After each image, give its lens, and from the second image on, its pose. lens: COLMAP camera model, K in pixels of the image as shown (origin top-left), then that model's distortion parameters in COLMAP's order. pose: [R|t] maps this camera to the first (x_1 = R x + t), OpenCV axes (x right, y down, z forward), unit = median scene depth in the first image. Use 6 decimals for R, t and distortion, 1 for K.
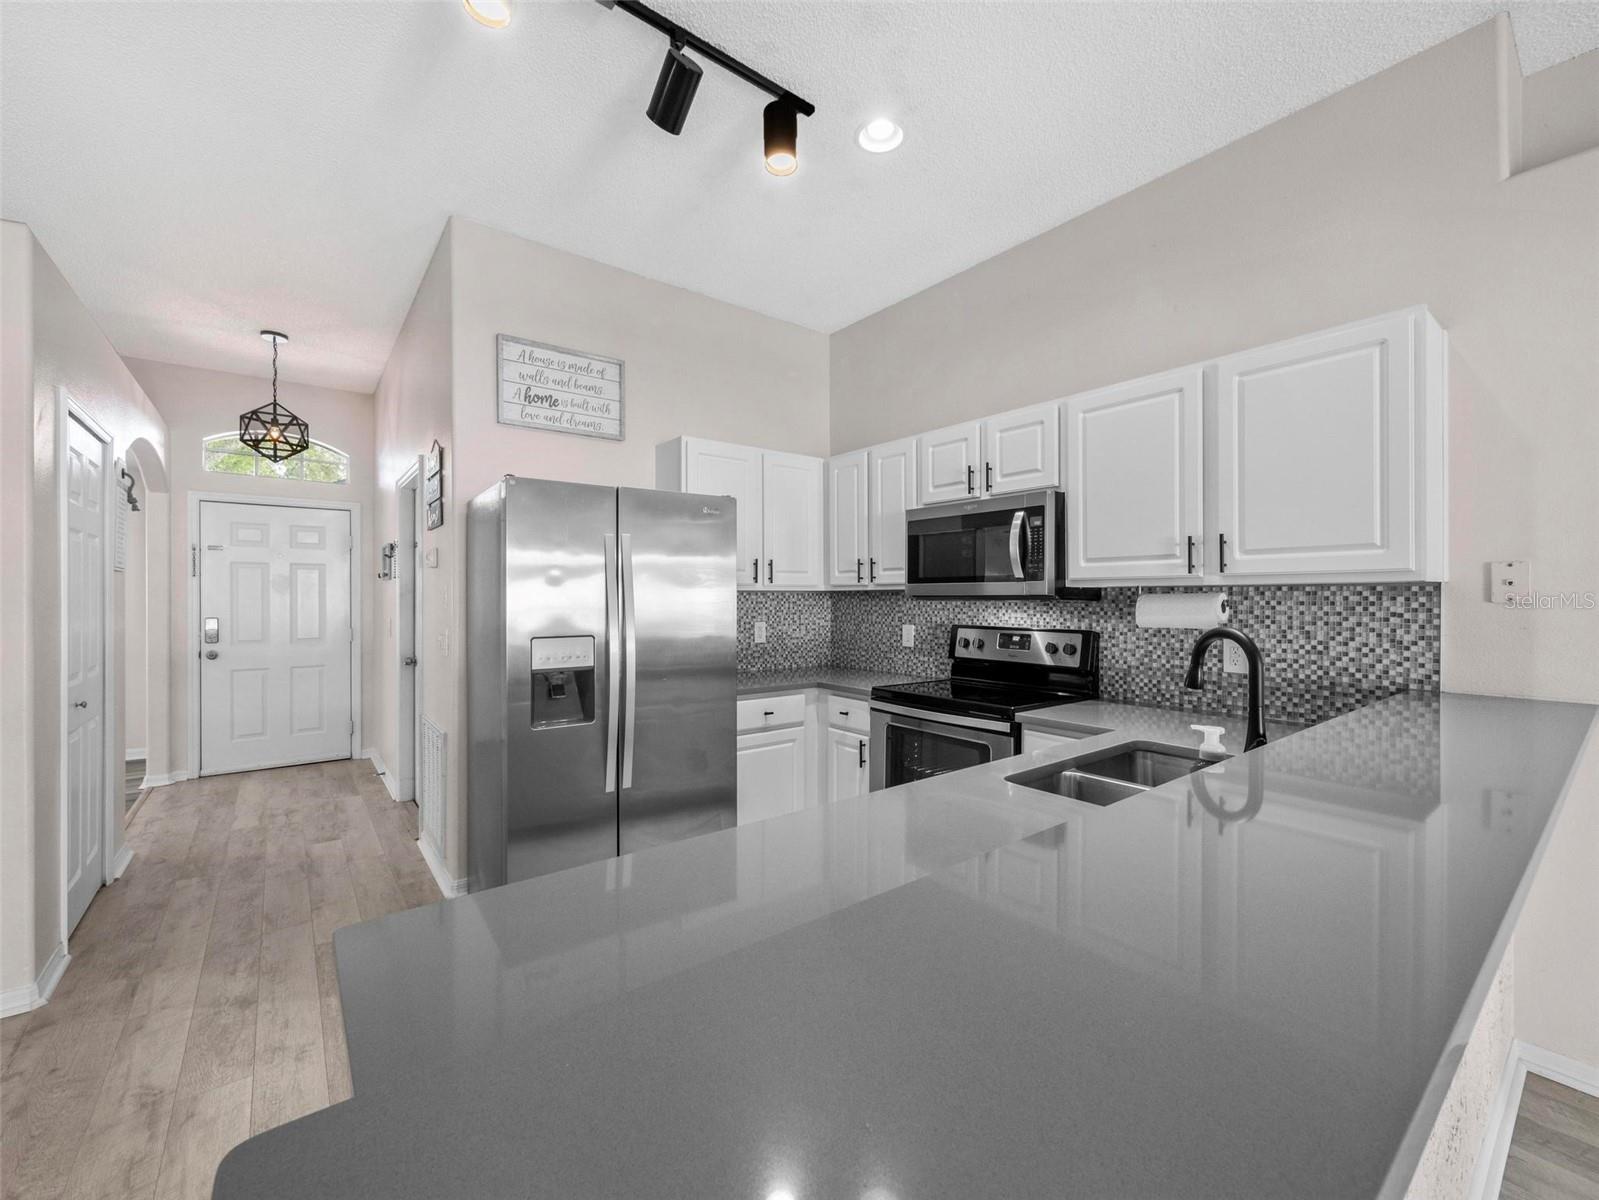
lens RADIAL K [[668.9, 0, 808.4], [0, 668.9, 590.6], [0, 0, 1]] dist [-0.002337, 0.001572]
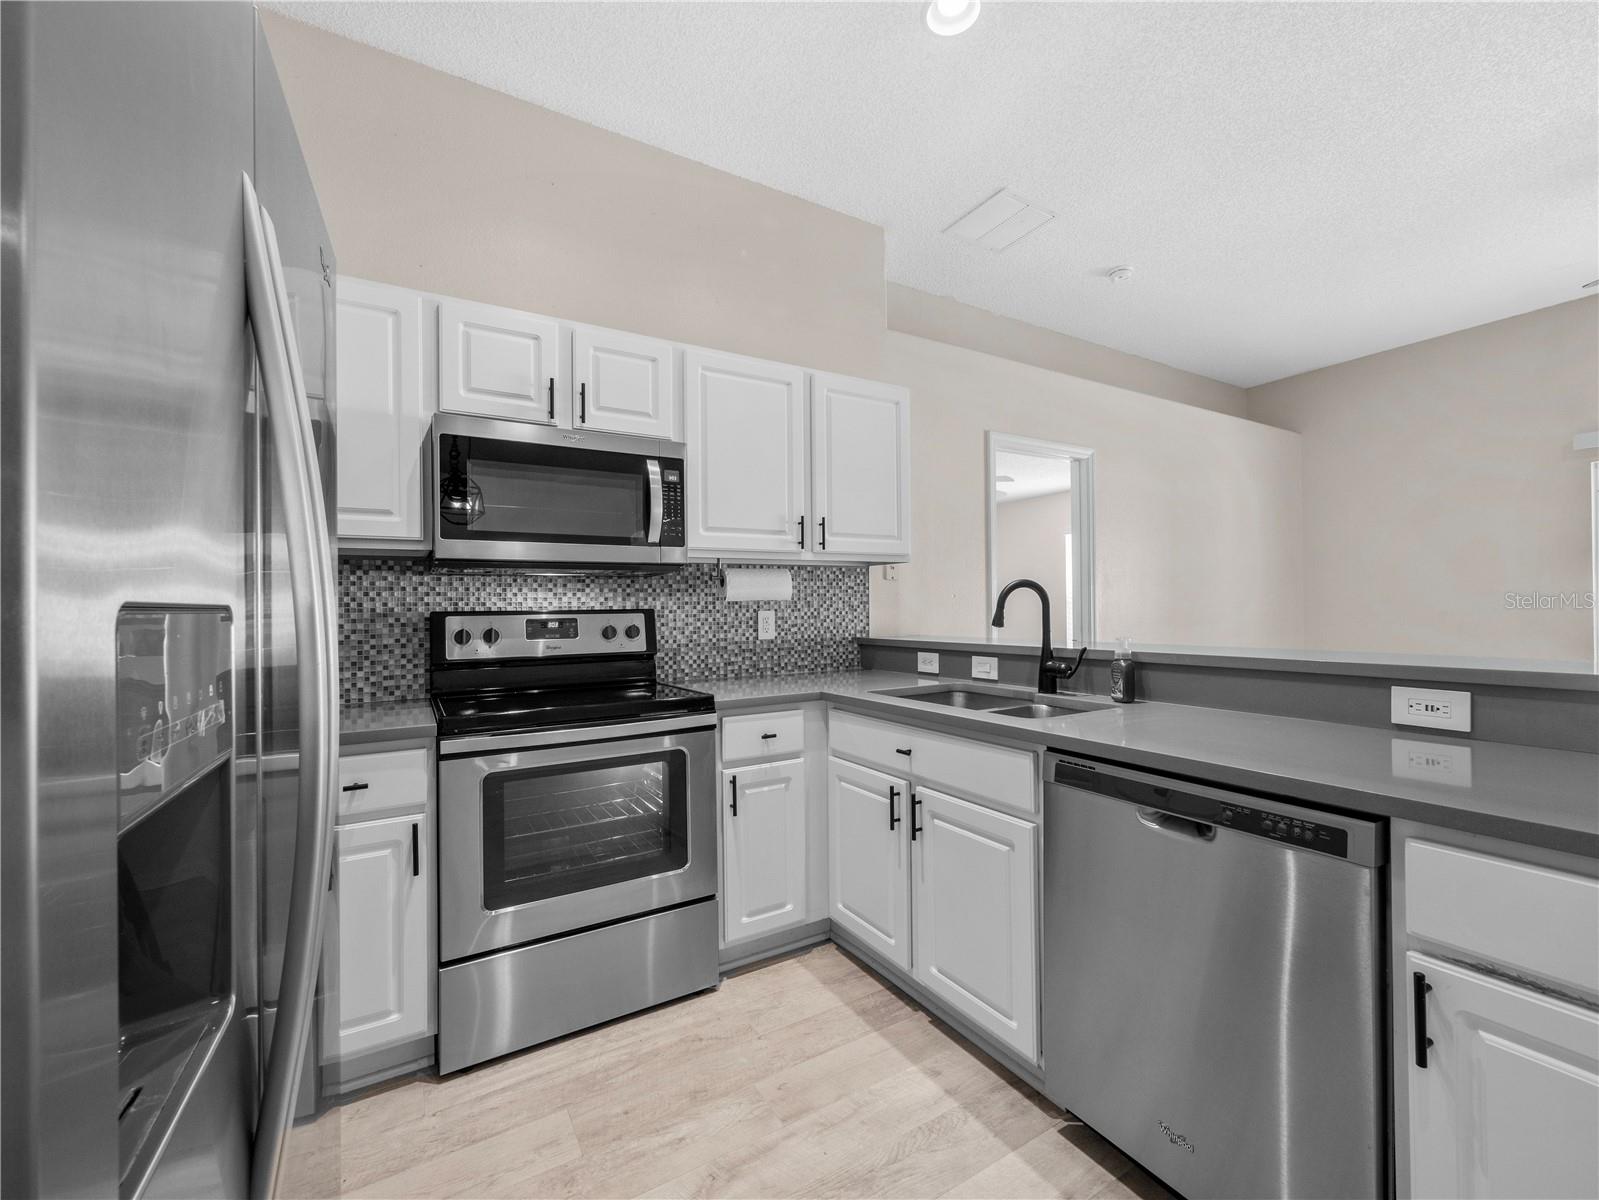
lens RADIAL K [[668.9, 0, 814.2], [0, 668.9, 602.3], [0, 0, 1]] dist [-0.002337, 0.001572]
pose [[0.124920, 0.005501, 0.992152, -0.403397], [0.005560, 0.999965, -0.006245, 0.052505], [-0.992151, 0.006297, 0.124885, 0.611189]]
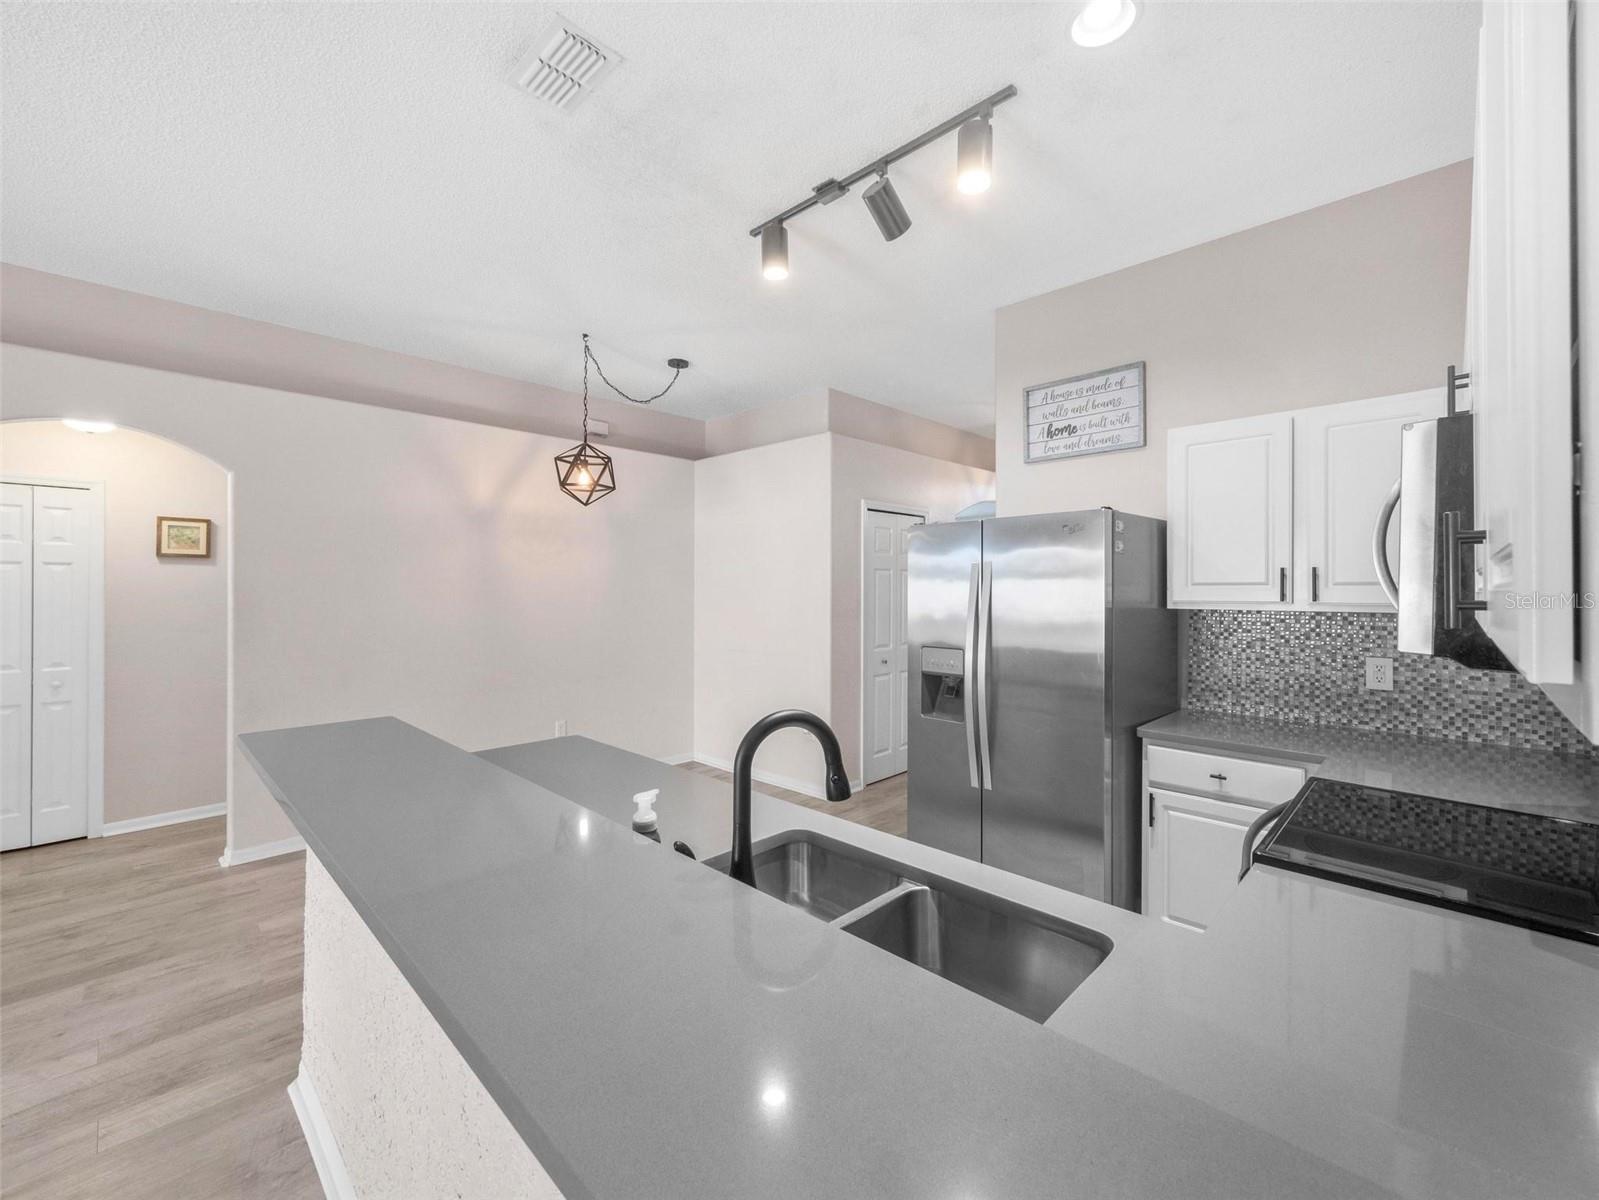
lens RADIAL K [[668.9, 0, 797.6], [0, 668.9, 590.0], [0, 0, 1]] dist [-0.002337, 0.001572]
pose [[0.119323, 0.005425, -0.992841, 0.640984], [0.009708, 0.999931, 0.006630, -0.037585], [0.992808, -0.010429, 0.119262, 0.440897]]
